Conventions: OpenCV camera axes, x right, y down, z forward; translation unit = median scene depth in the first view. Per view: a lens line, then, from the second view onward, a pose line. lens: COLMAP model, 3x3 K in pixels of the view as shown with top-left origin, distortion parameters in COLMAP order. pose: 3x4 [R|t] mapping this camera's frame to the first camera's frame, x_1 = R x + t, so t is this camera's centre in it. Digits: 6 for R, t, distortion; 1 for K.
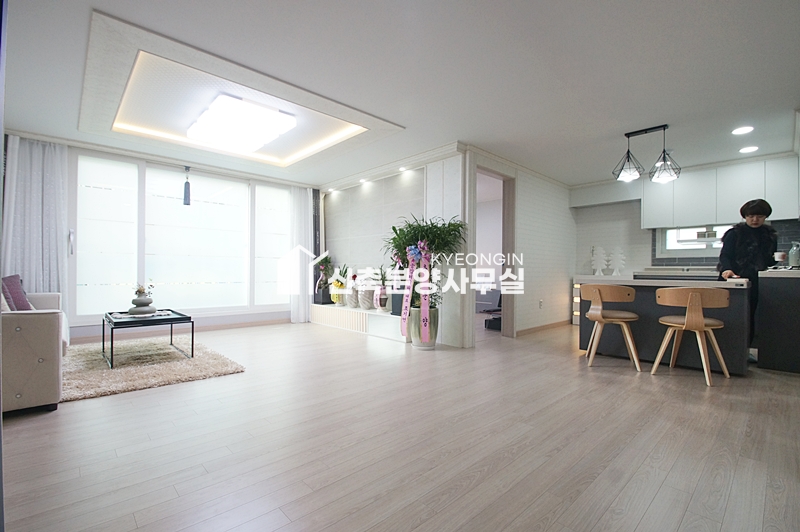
lens RADIAL K [[358.0, 0, 399.7], [0, 358.0, 271.7], [0, 0, 1]] dist [0.014154, -0.018053]
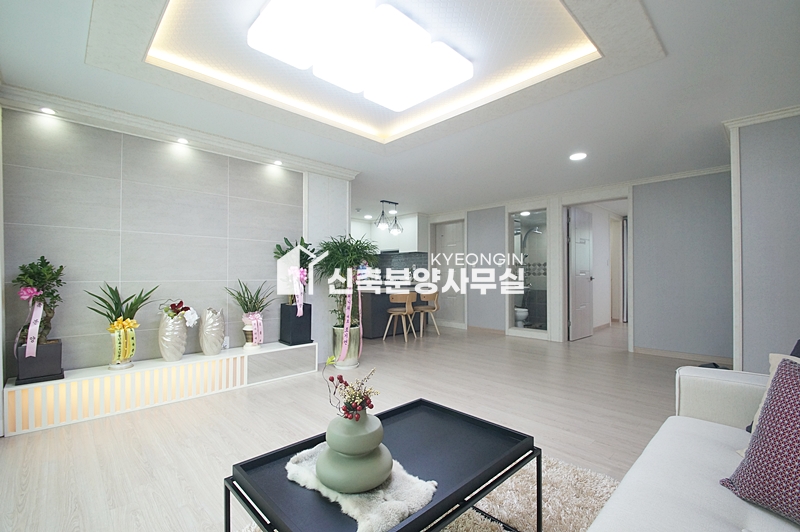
lens RADIAL K [[358.0, 0, 399.7], [0, 358.0, 271.7], [0, 0, 1]] dist [0.014154, -0.018053]
pose [[0.004242, 0.001500, 0.999990, -0.701352], [0.000521, 0.999999, -0.001502, -0.038542], [-0.999991, 0.000527, 0.004241, 0.637465]]
